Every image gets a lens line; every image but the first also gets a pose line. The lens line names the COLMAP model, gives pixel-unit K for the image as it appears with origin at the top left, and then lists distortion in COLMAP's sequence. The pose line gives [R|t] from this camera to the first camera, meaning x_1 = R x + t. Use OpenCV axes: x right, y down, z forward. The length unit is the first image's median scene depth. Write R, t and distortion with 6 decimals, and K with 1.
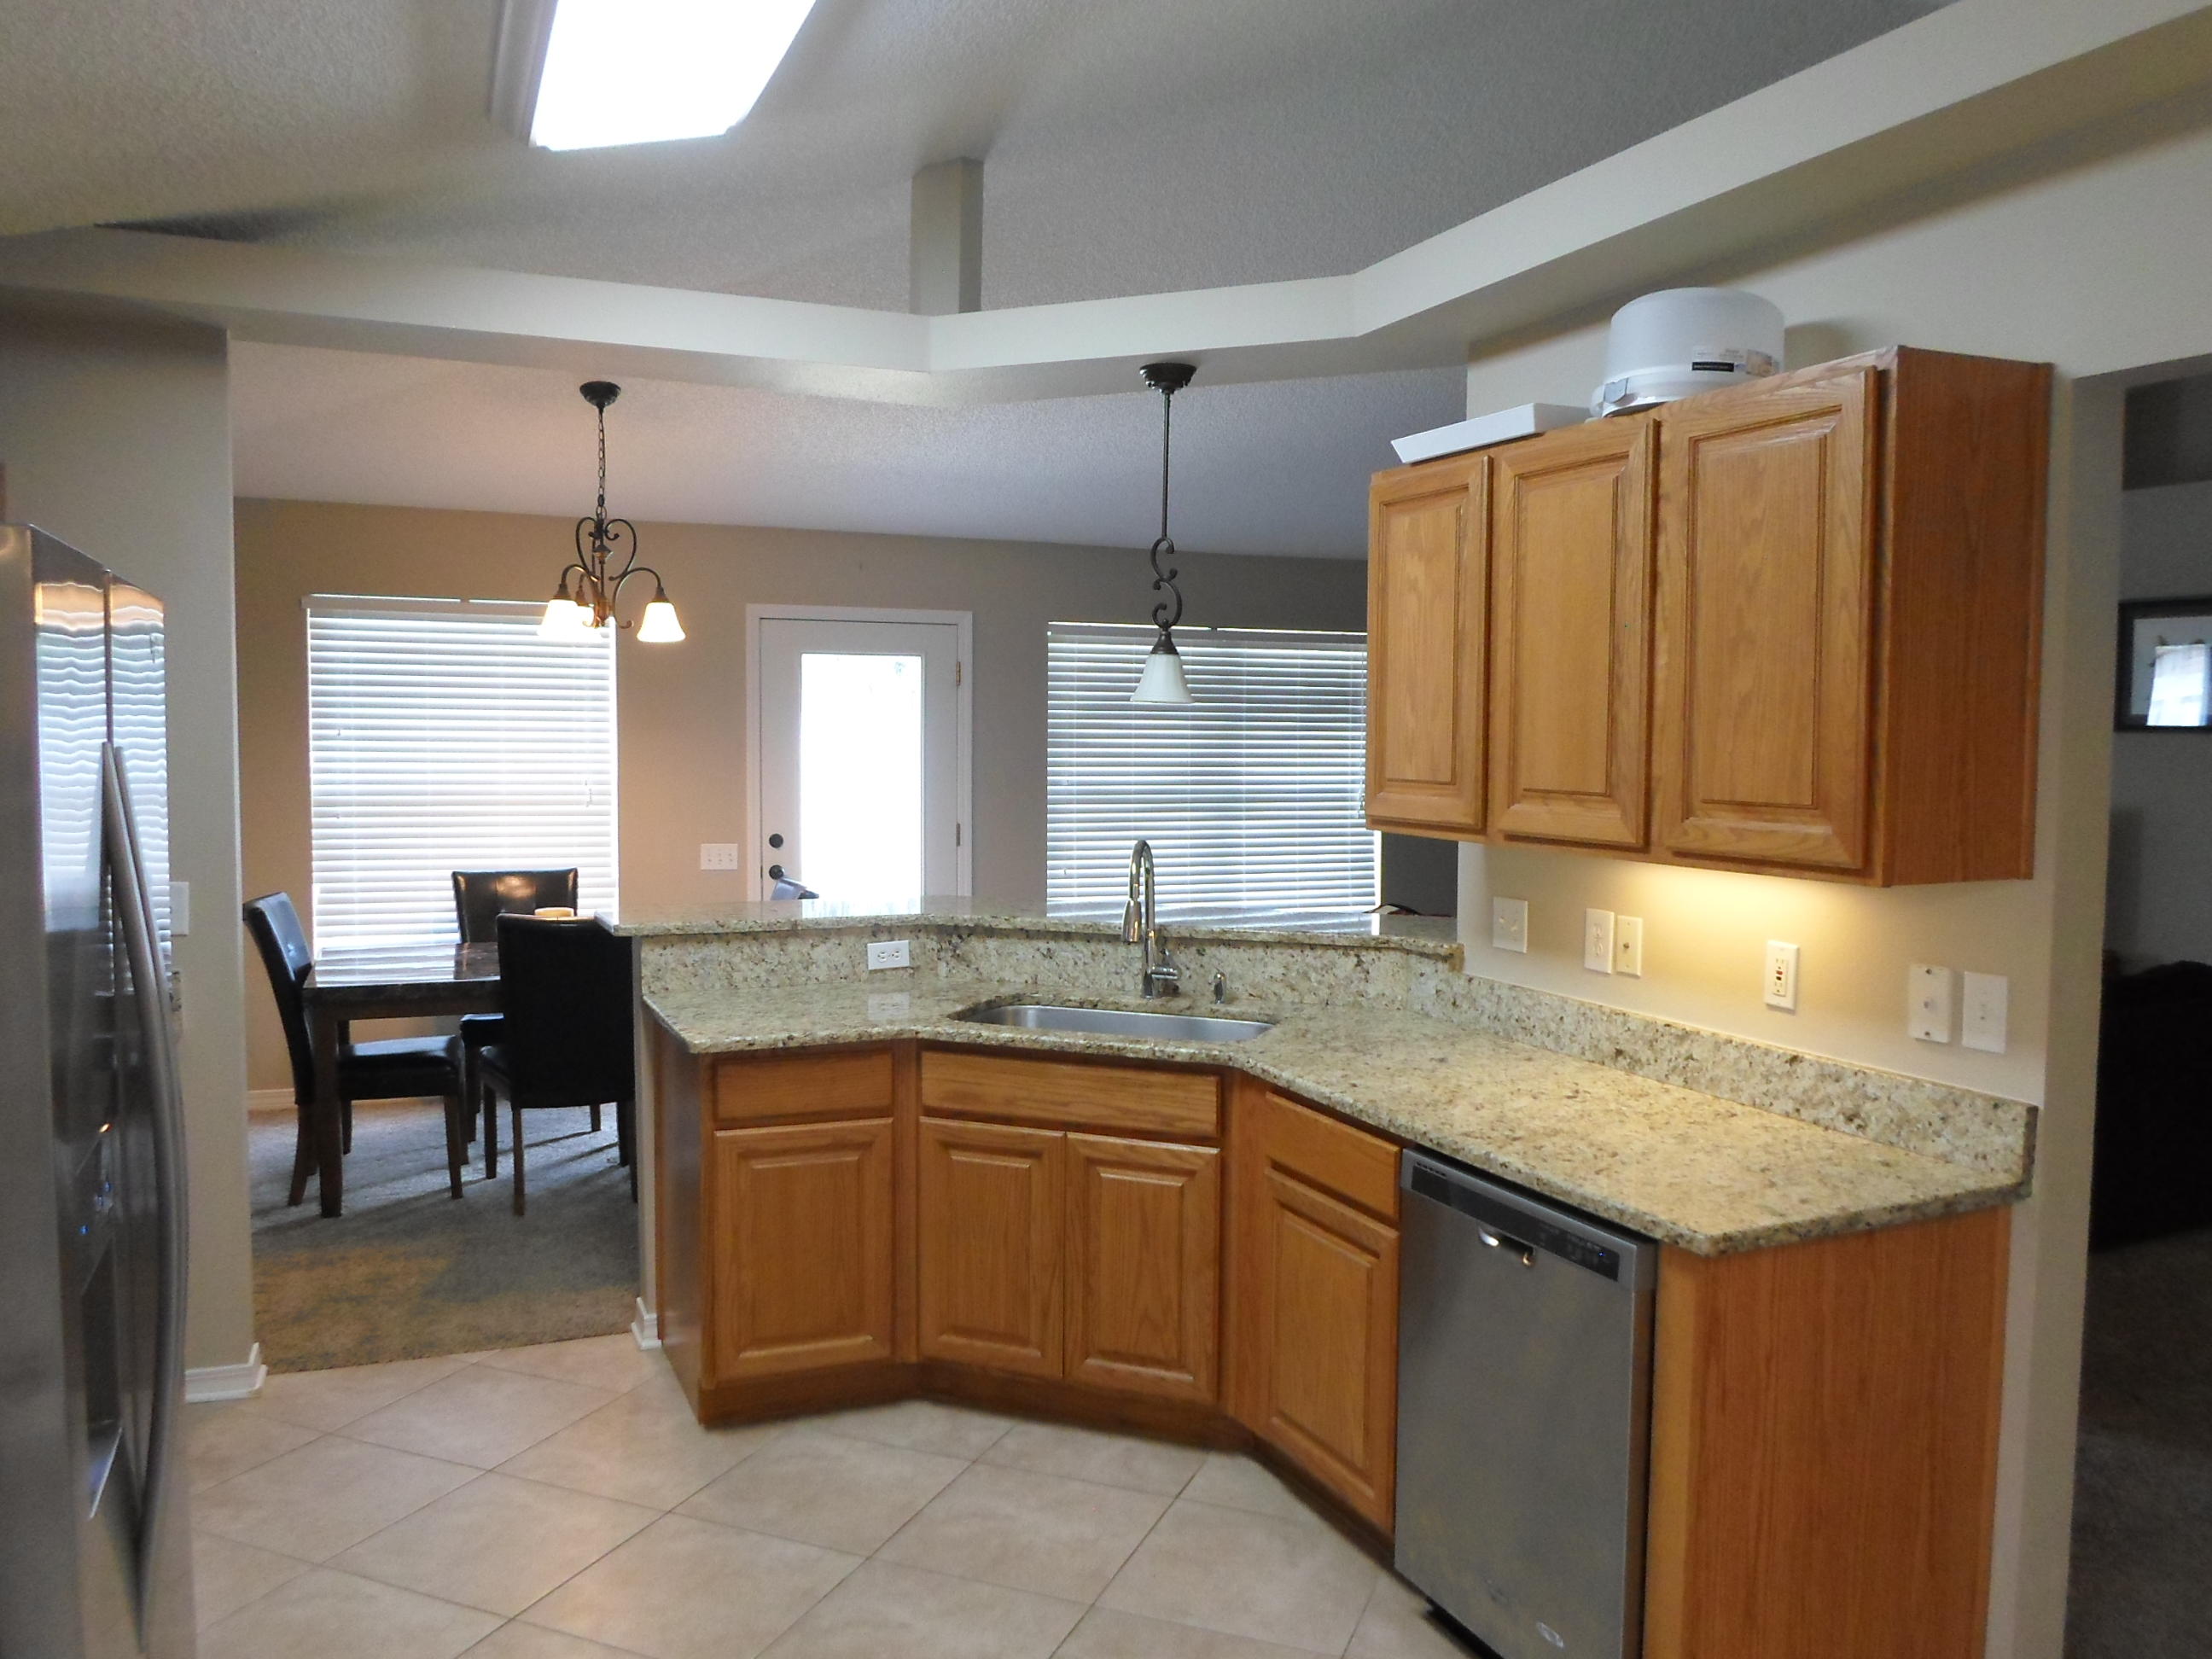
lens RADIAL K [[1689.0, 0, 1099.3], [0, 1689.0, 834.6], [0, 0, 1]] dist [-0.041000, 0.011593]
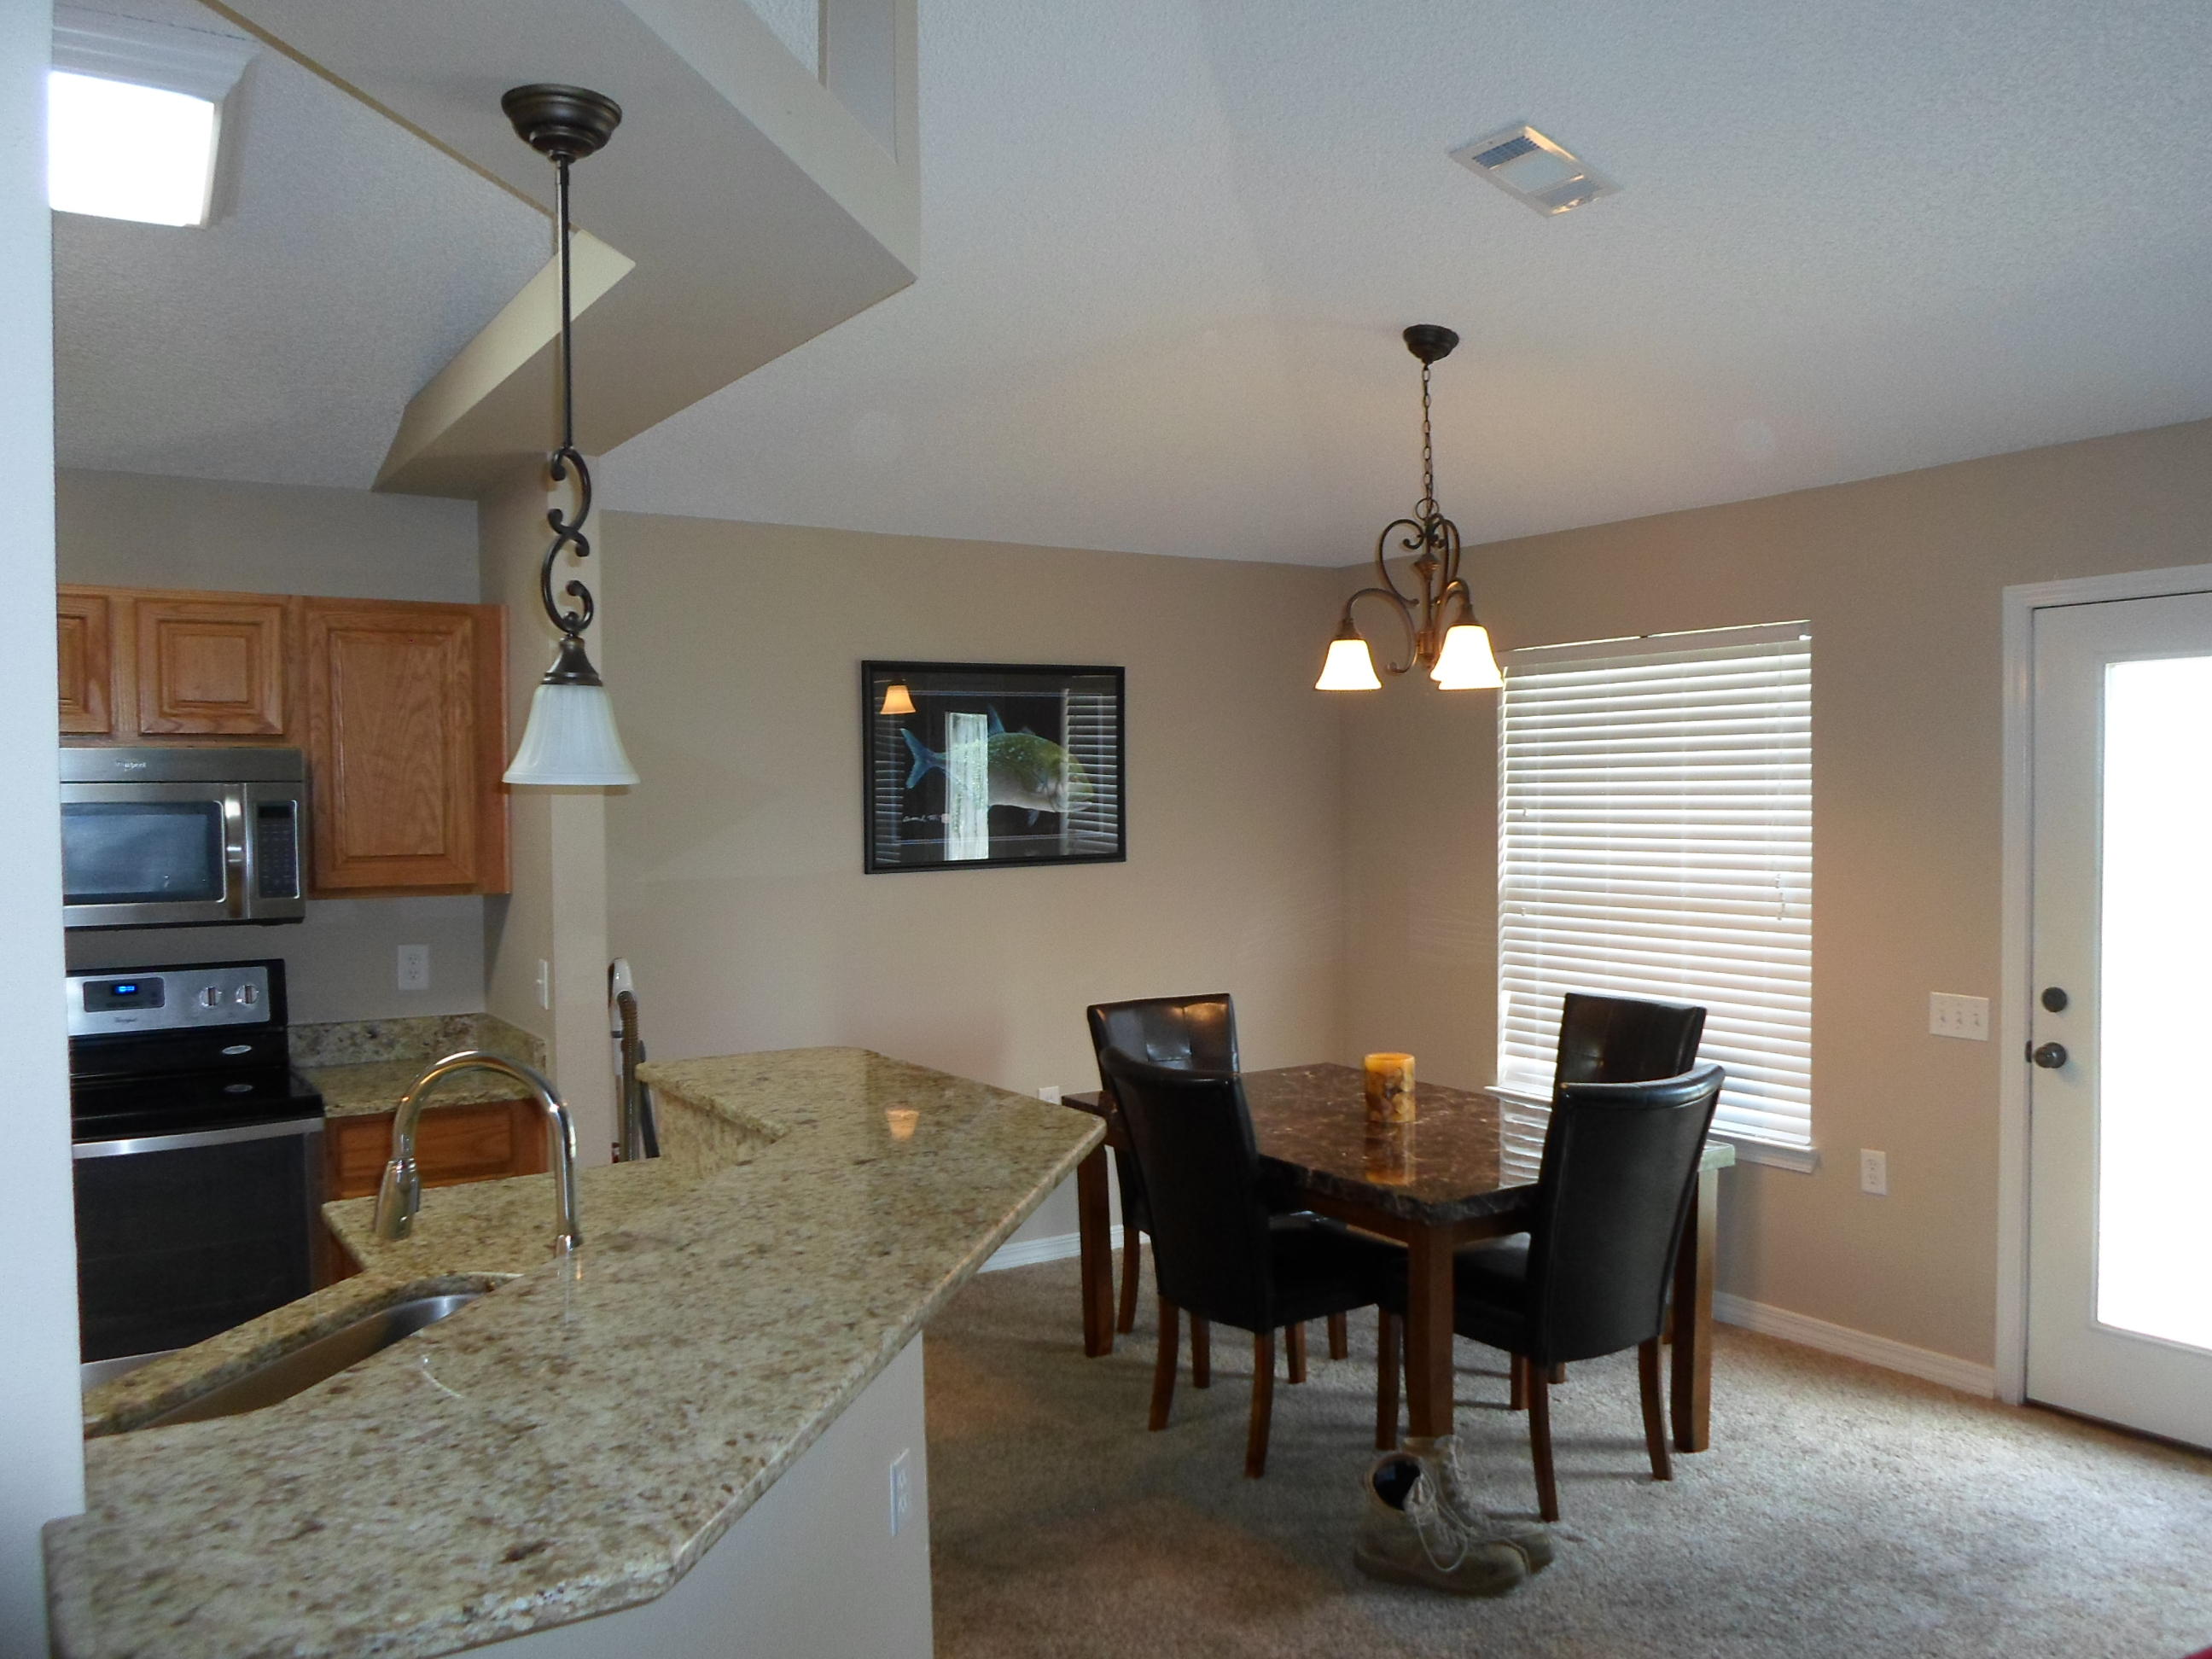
lens RADIAL K [[1689.0, 0, 1099.3], [0, 1689.0, 834.6], [0, 0, 1]] dist [-0.041000, 0.011593]
pose [[0.158815, 0.008909, -0.987268, 0.442625], [-0.045916, 0.998944, 0.001628, -0.054090], [0.986240, 0.045073, 0.159056, 0.854715]]
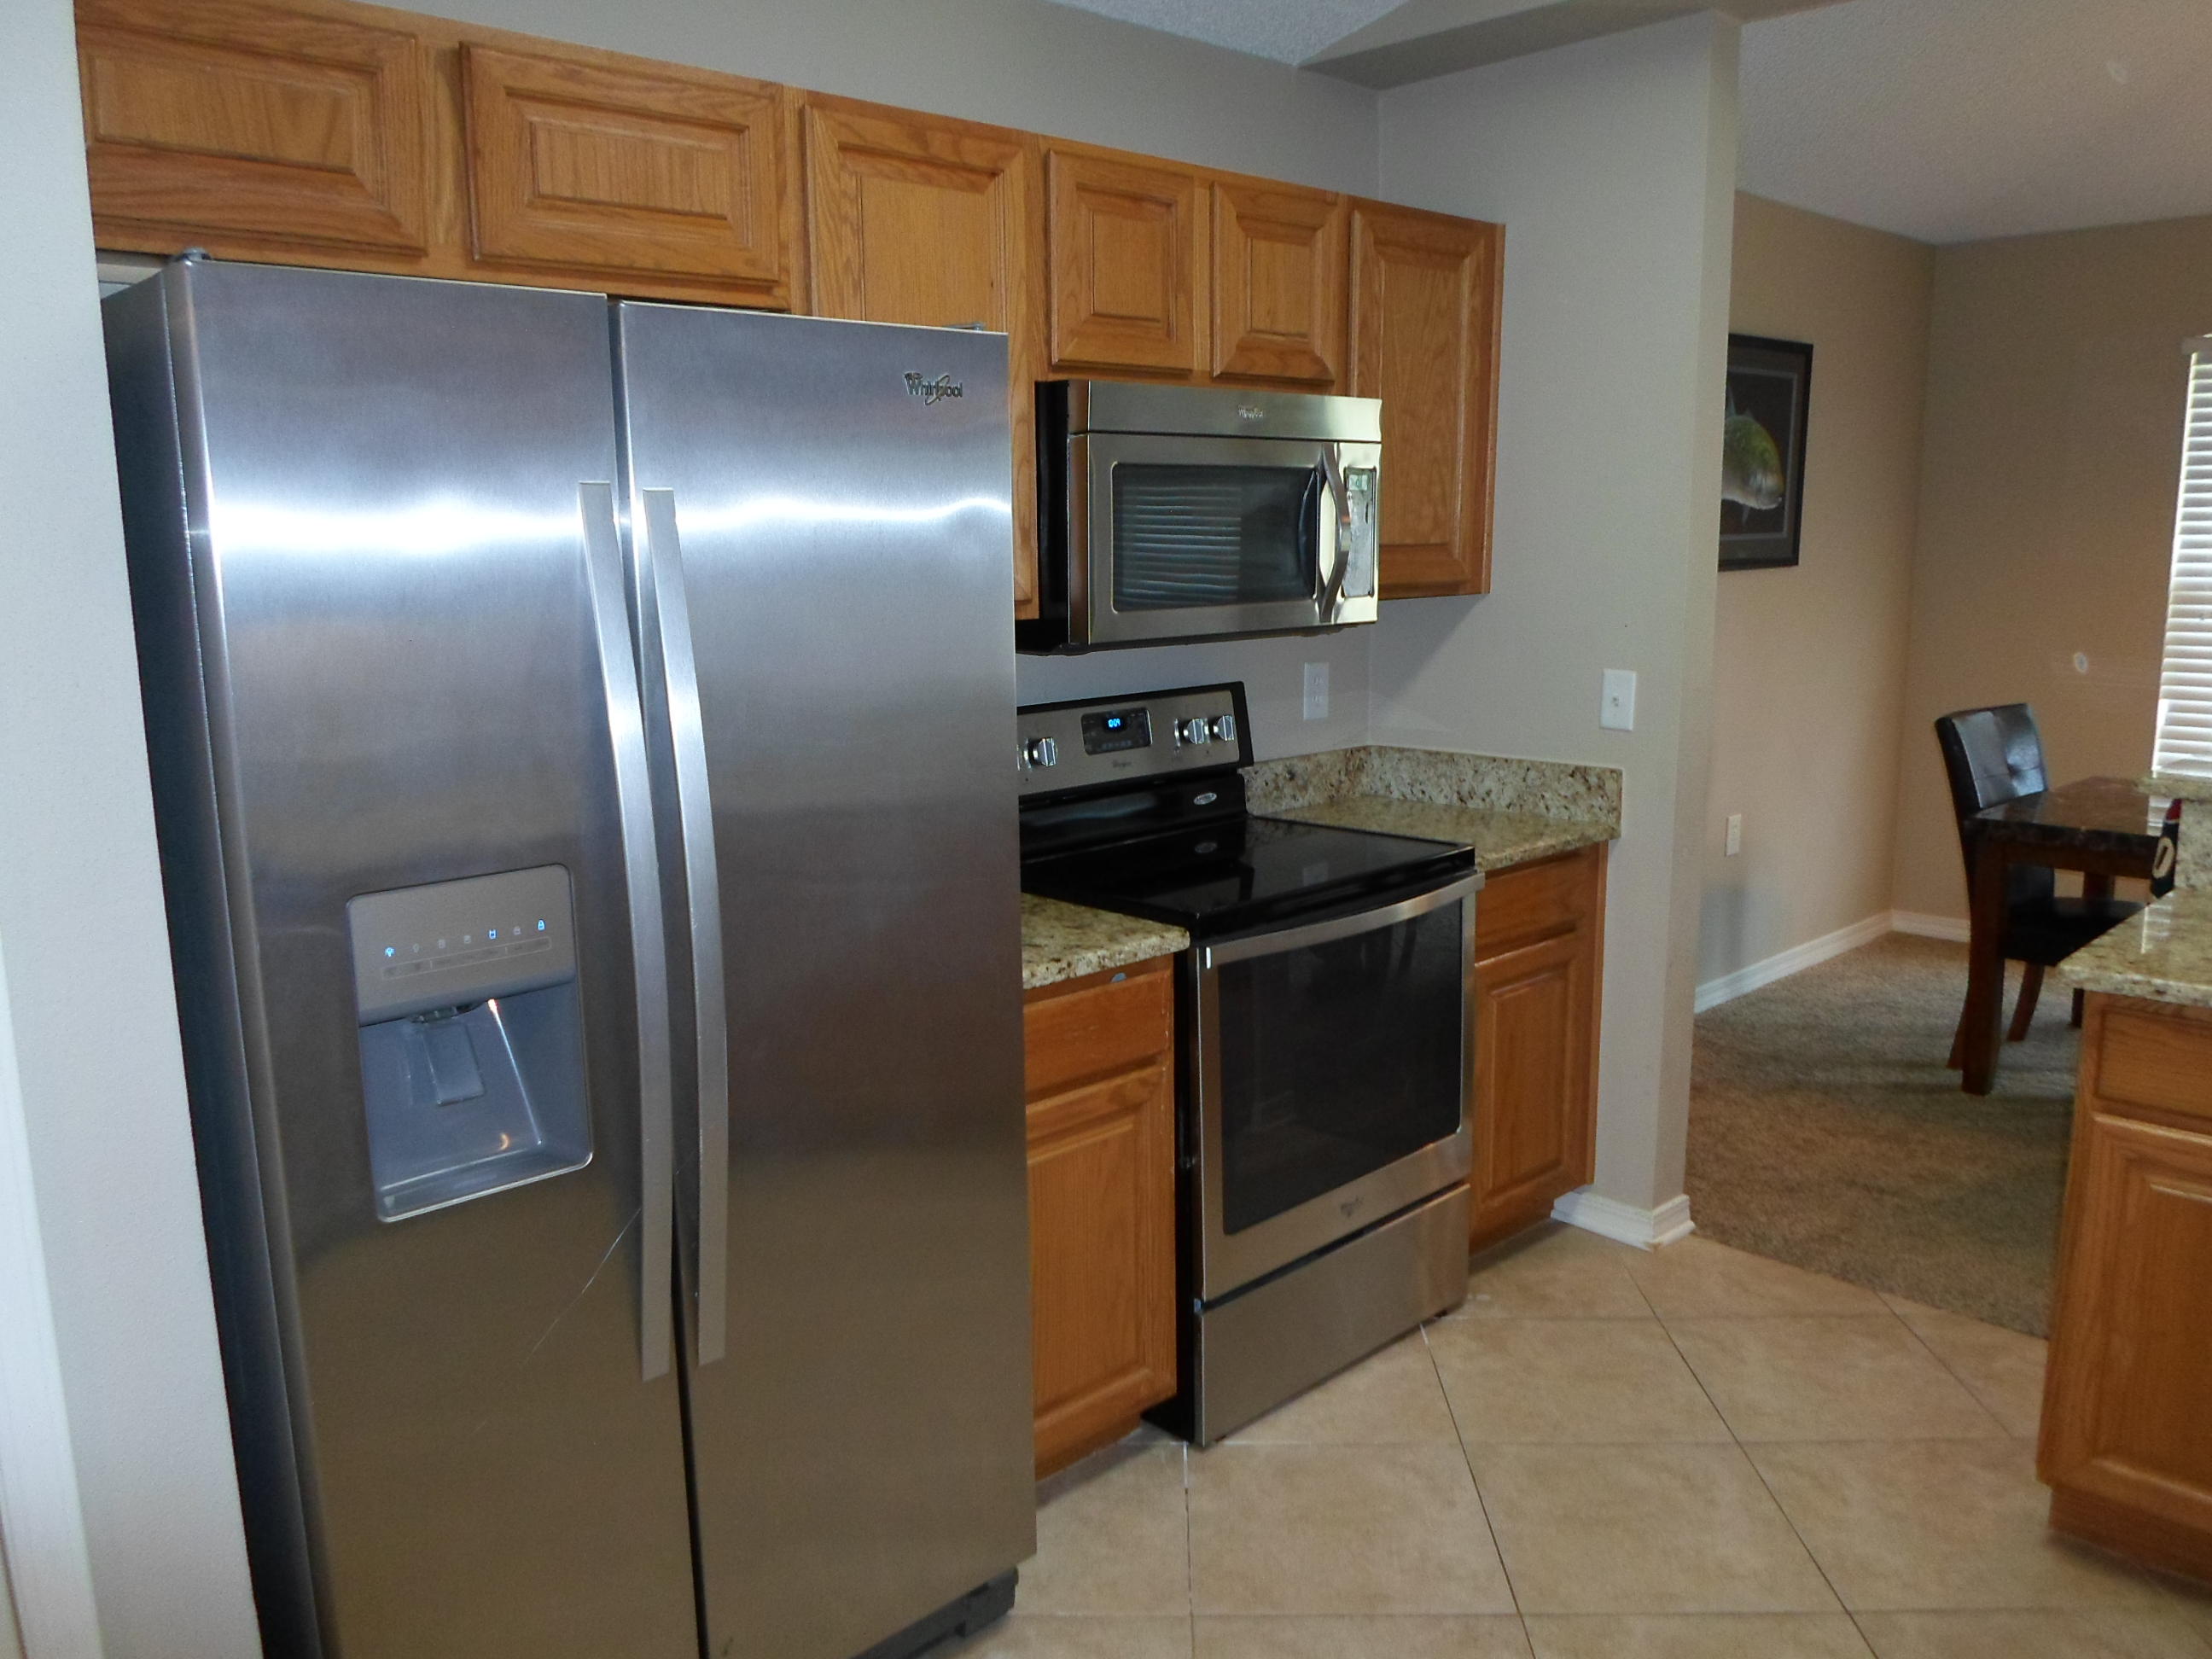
lens RADIAL K [[1689.0, 0, 1099.3], [0, 1689.0, 834.6], [0, 0, 1]] dist [-0.041000, 0.011593]
pose [[0.339143, 0.143771, -0.929684, 0.153909], [-0.032635, 0.989456, 0.141110, -0.003511], [0.940169, -0.017516, 0.340259, 0.307294]]
